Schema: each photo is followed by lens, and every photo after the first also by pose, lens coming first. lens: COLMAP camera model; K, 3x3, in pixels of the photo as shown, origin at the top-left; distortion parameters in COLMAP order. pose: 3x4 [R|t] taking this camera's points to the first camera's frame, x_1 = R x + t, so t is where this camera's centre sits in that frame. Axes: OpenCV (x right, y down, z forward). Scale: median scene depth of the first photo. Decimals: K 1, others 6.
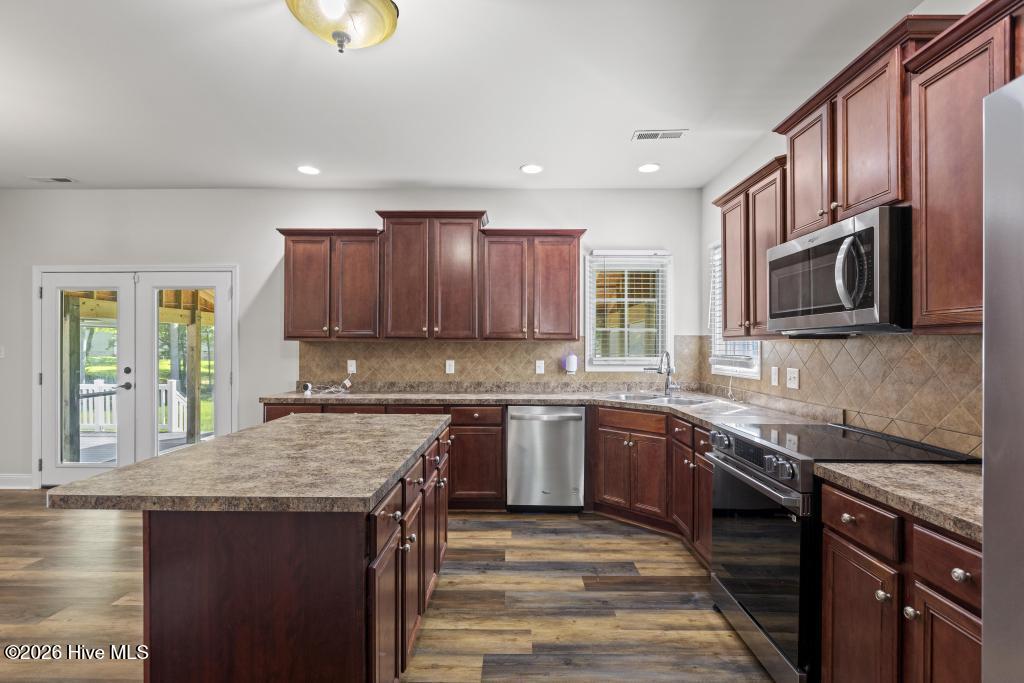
lens RADIAL K [[468.2, 0, 508.5], [0, 468.2, 344.0], [0, 0, 1]] dist [0.000114, -0.000030]
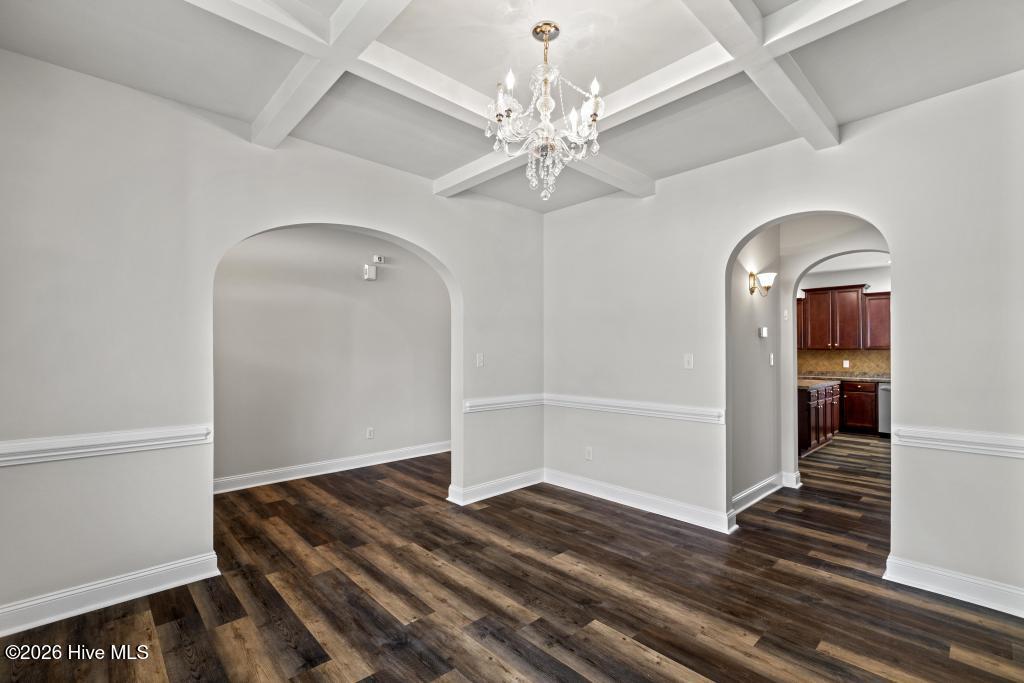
lens RADIAL K [[456.0, 0, 510.6], [0, 456.0, 344.2], [0, 0, 1]] dist [0.002428, 0.000546]
pose [[0.686513, -0.012179, -0.727015, 0.342962], [0.005562, 0.999918, -0.011499, -0.021648], [0.727096, 0.003850, 0.686525, -1.504934]]
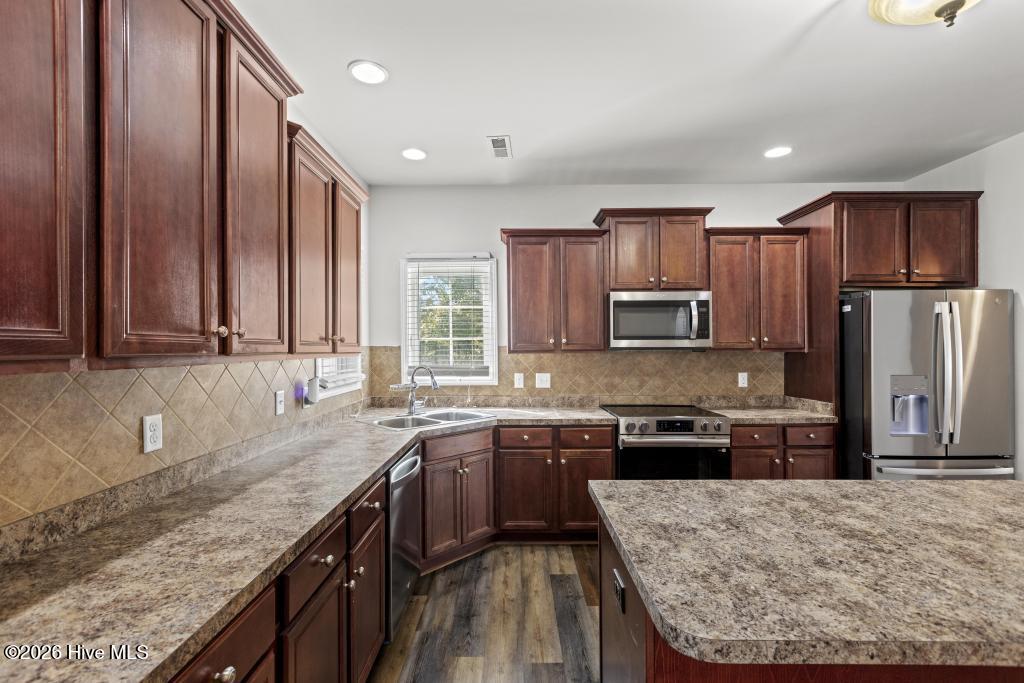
lens RADIAL K [[456.0, 0, 507.2], [0, 456.0, 346.5], [0, 0, 1]] dist [0.002428, 0.000546]
pose [[0.003924, -0.000880, 0.999992, -0.554936], [-0.000610, 0.999999, 0.000882, -0.021262], [-0.999992, -0.000614, 0.003924, 0.840317]]
